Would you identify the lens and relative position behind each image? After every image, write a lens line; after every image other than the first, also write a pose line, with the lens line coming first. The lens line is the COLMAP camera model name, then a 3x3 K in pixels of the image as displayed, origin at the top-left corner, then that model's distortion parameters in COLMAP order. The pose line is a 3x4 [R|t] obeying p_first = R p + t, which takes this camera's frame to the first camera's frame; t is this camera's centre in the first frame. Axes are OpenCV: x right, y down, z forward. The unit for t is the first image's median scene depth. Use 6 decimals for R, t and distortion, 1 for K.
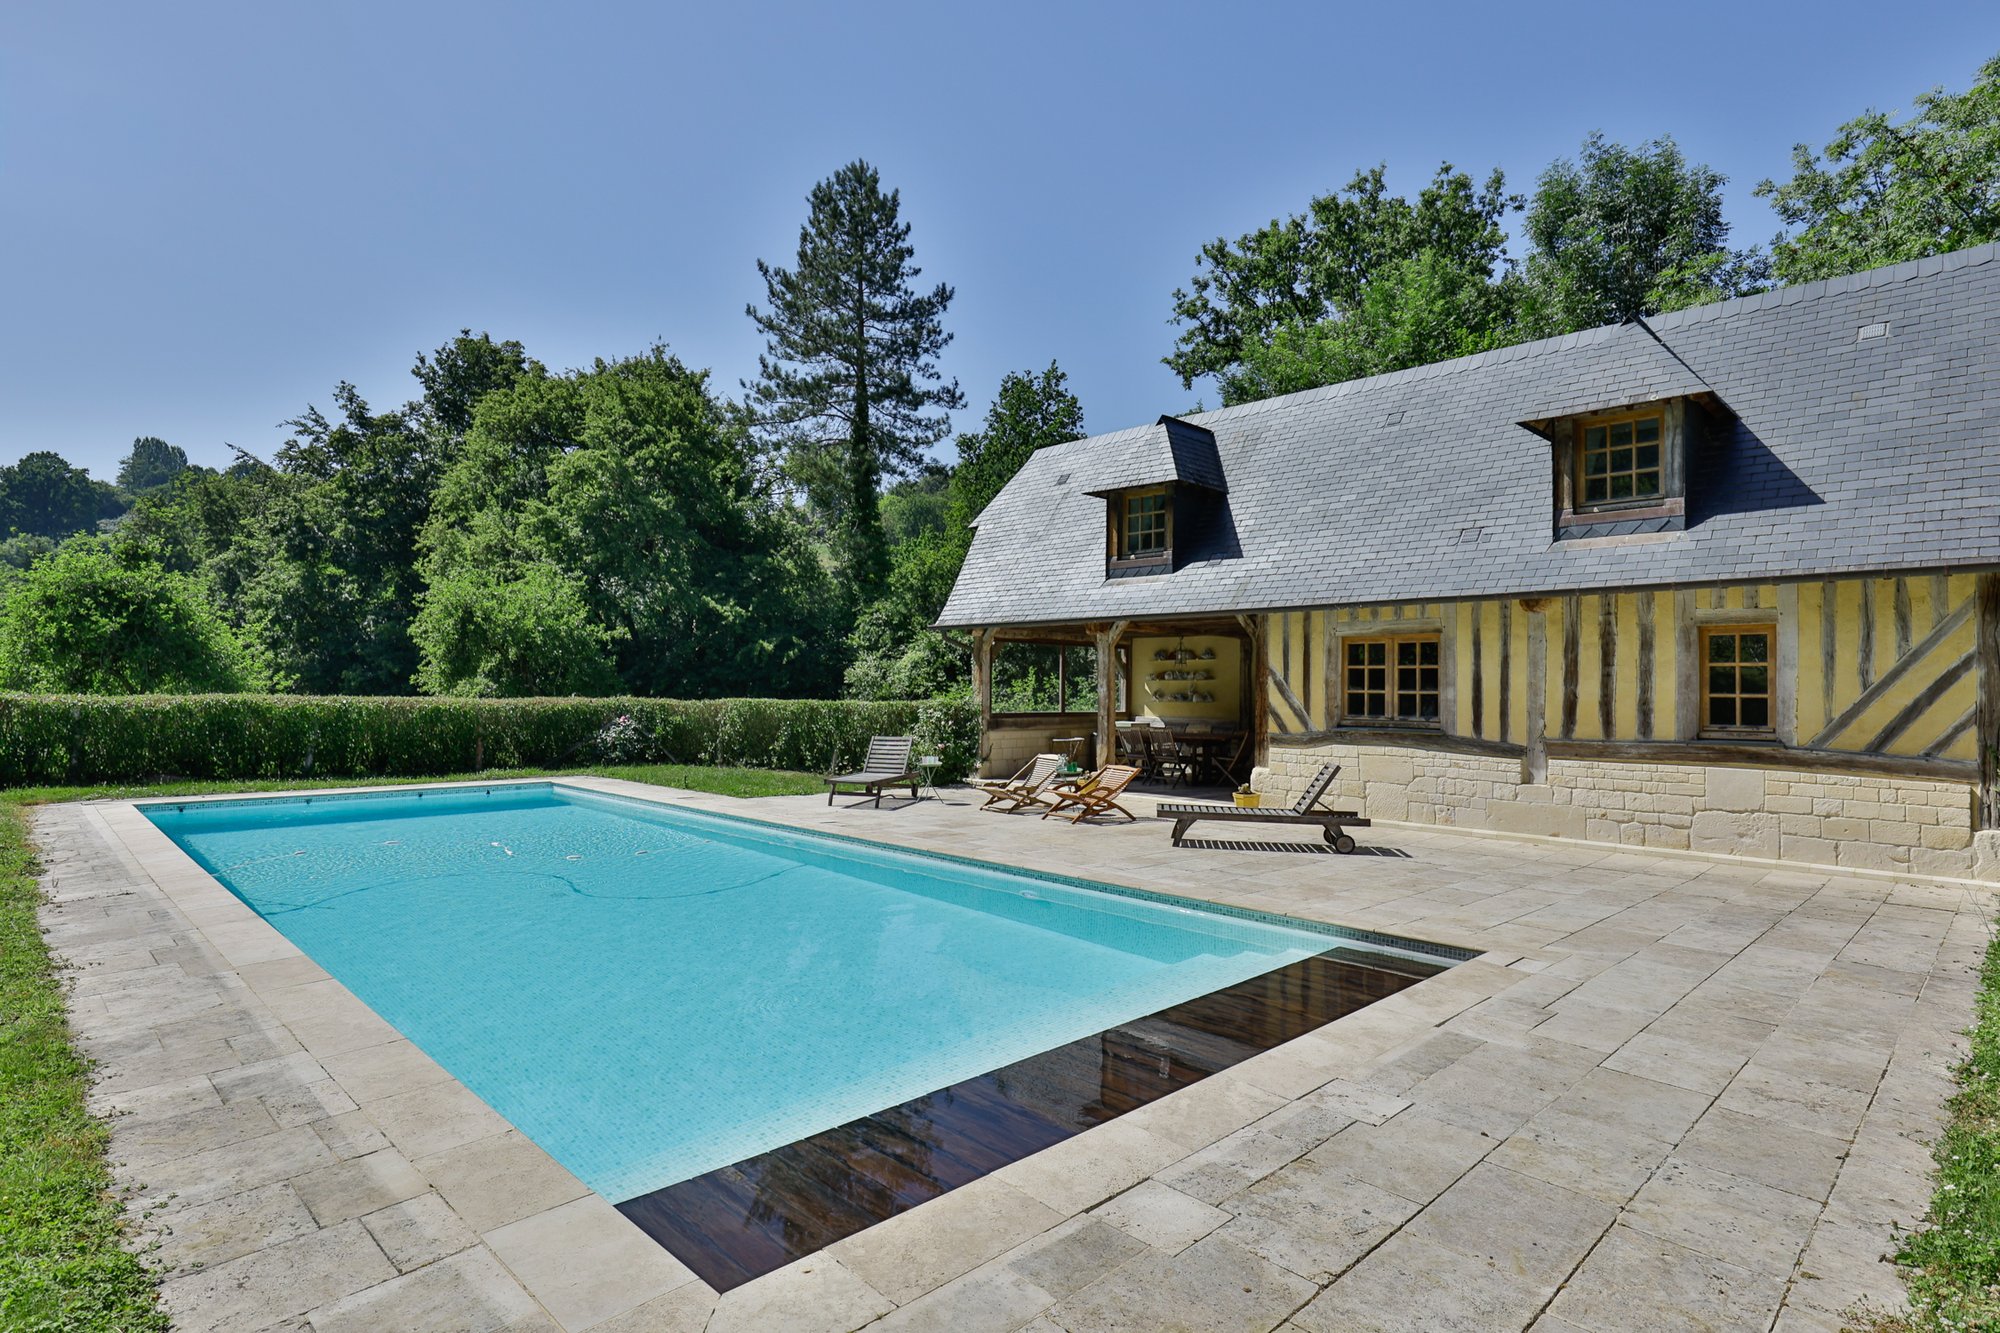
lens RADIAL K [[1003.7, 0, 1005.8], [0, 1003.7, 665.9], [0, 0, 1]] dist [0.001901, 0.000673]
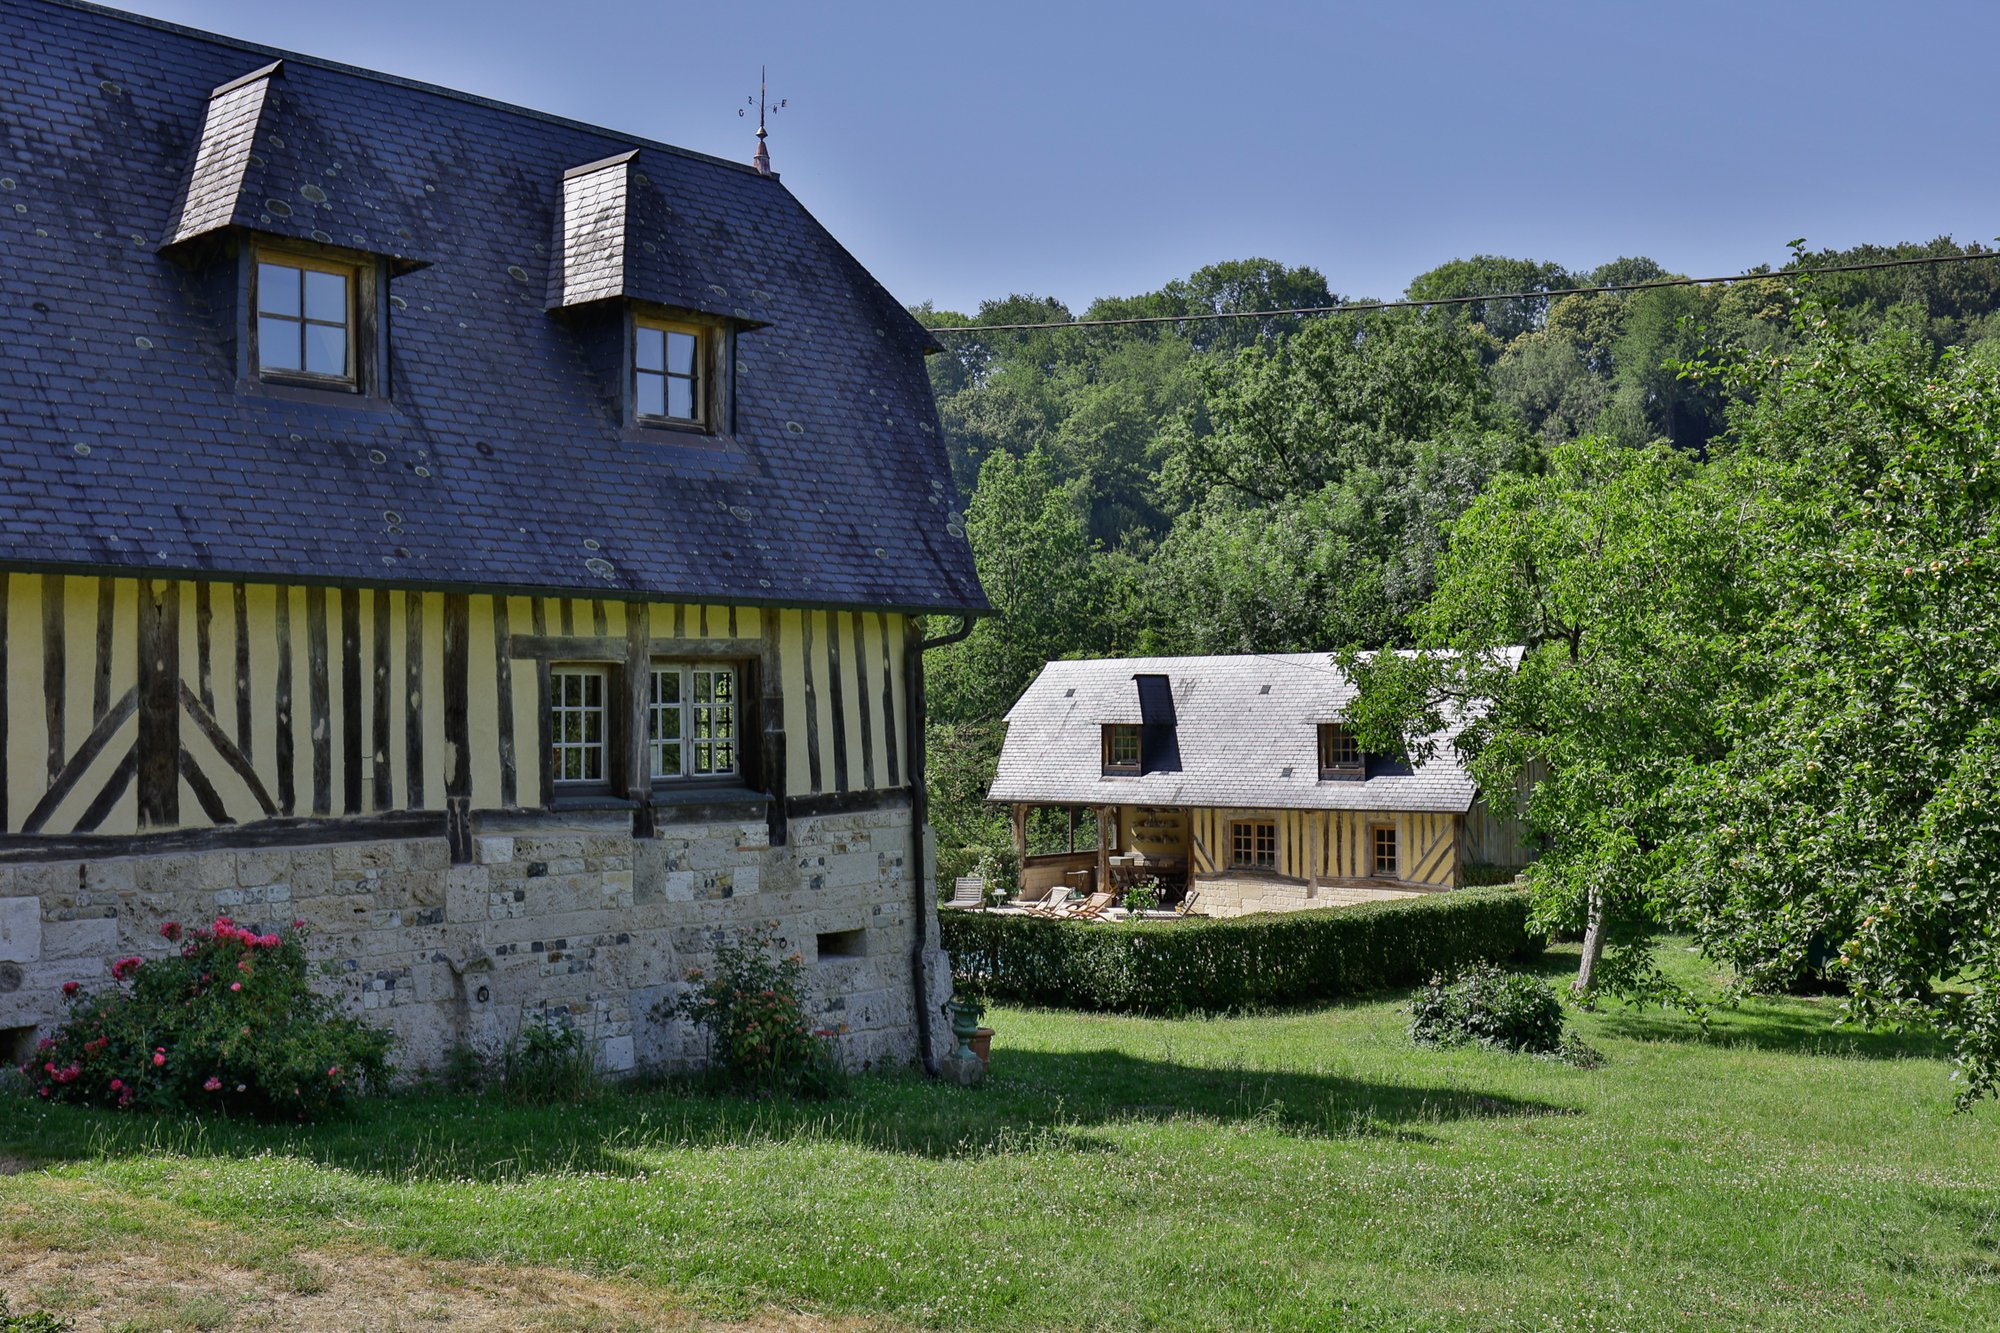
lens RADIAL K [[2168.4, 0, 1000.0], [0, 2168.4, 666.5], [0, 0, 1]] dist [0.014713, 0.019714]
pose [[0.998234, -0.017686, 0.056704, -0.295142], [0.017162, 0.999805, 0.009723, -0.342677], [-0.056864, -0.008733, 0.998344, -2.825745]]
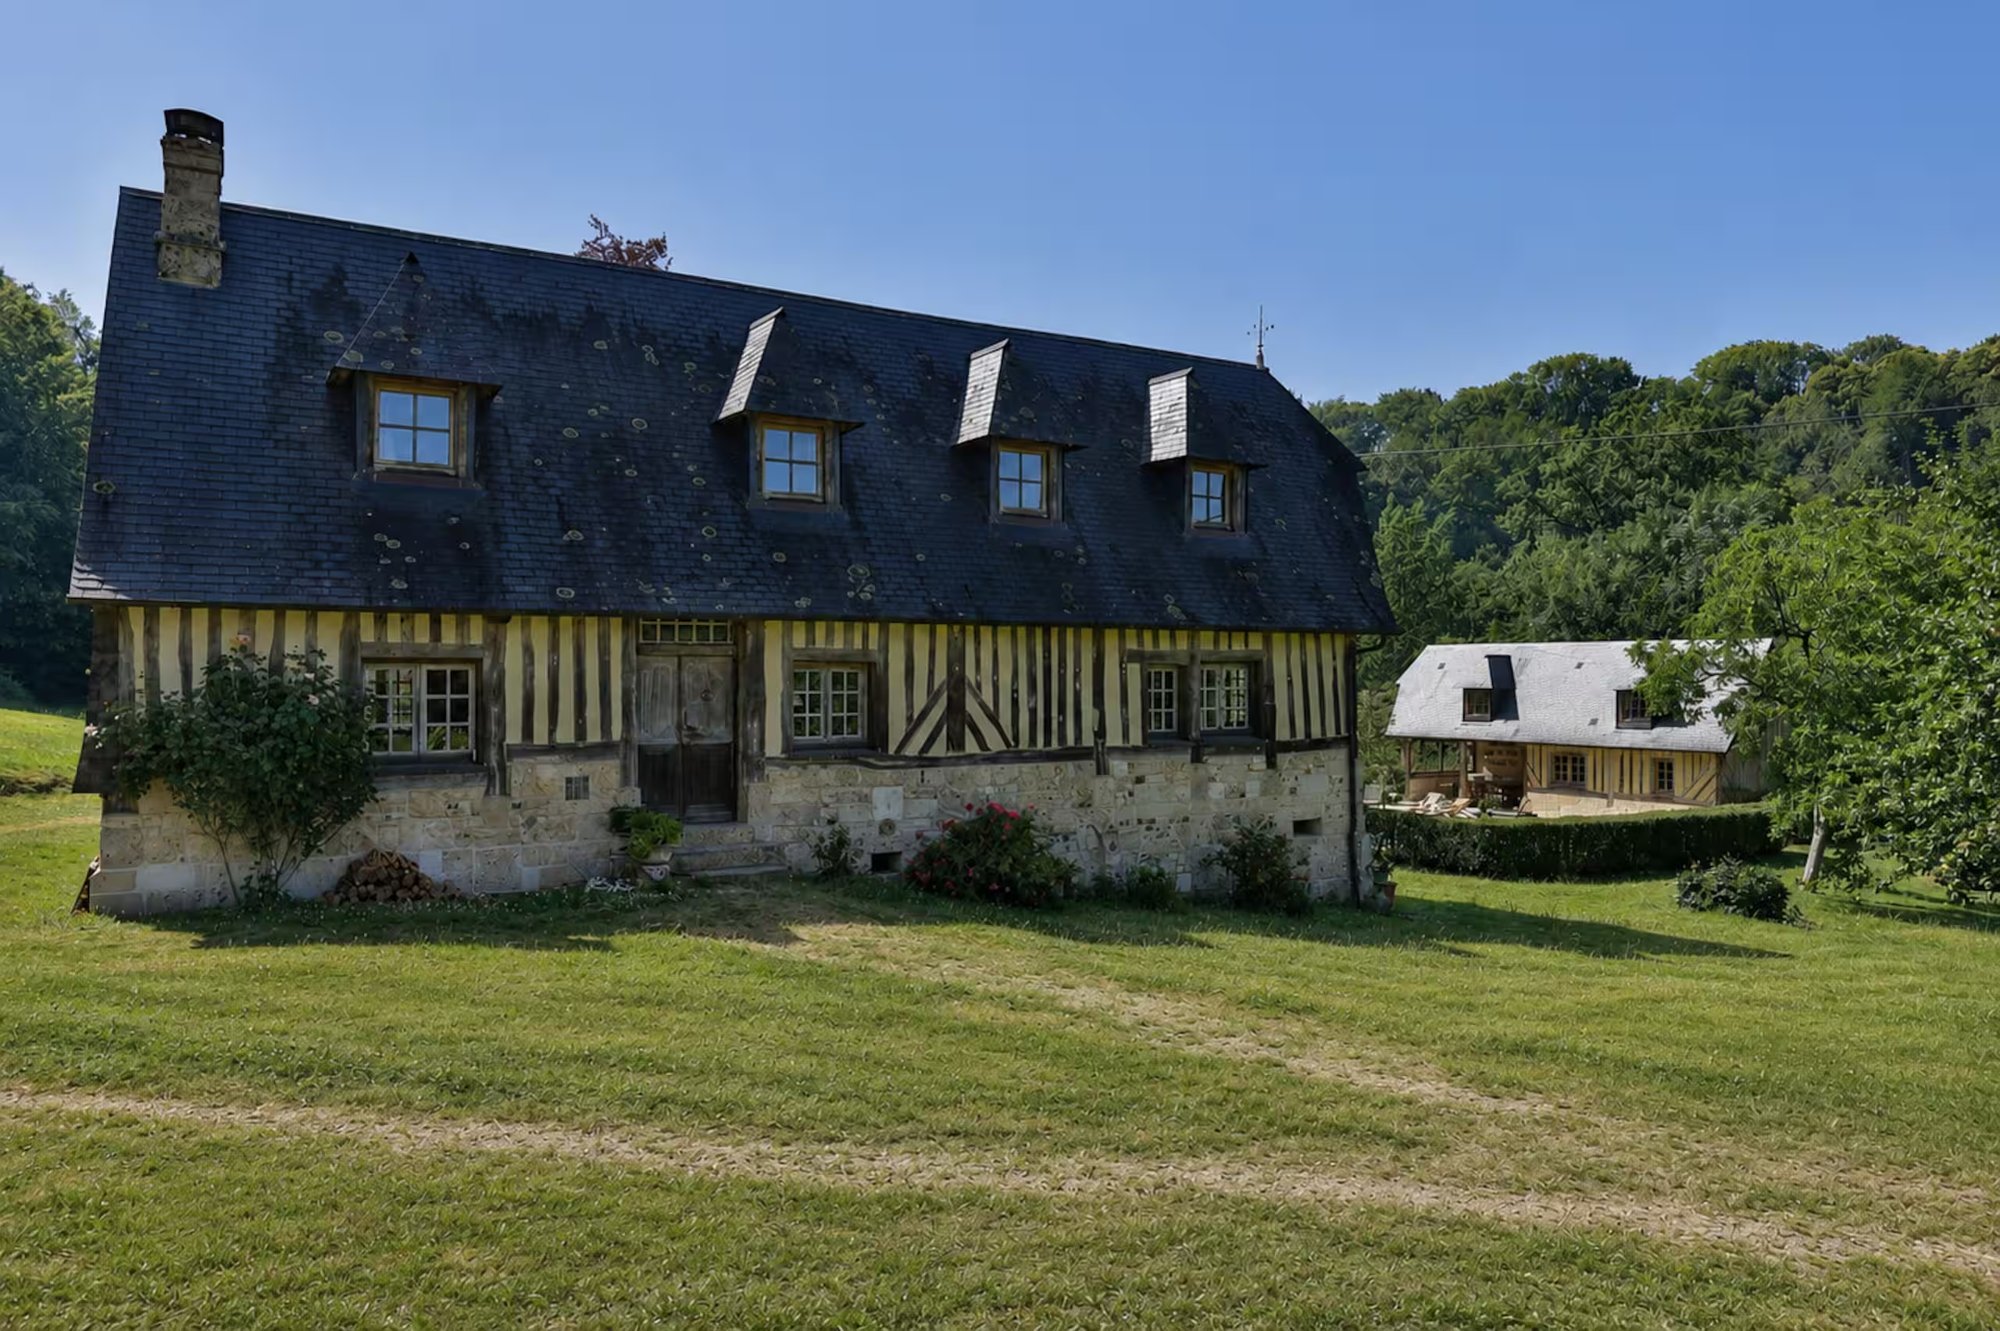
lens RADIAL K [[1438.4, 0, 1000.5], [0, 1438.4, 625.7], [0, 0, 1]] dist [0.001174, 0.004606]
pose [[0.978845, -0.007983, -0.204449, -0.328773], [0.008487, 0.999963, 0.001588, -0.384450], [0.204428, -0.003289, 0.978876, -3.074224]]
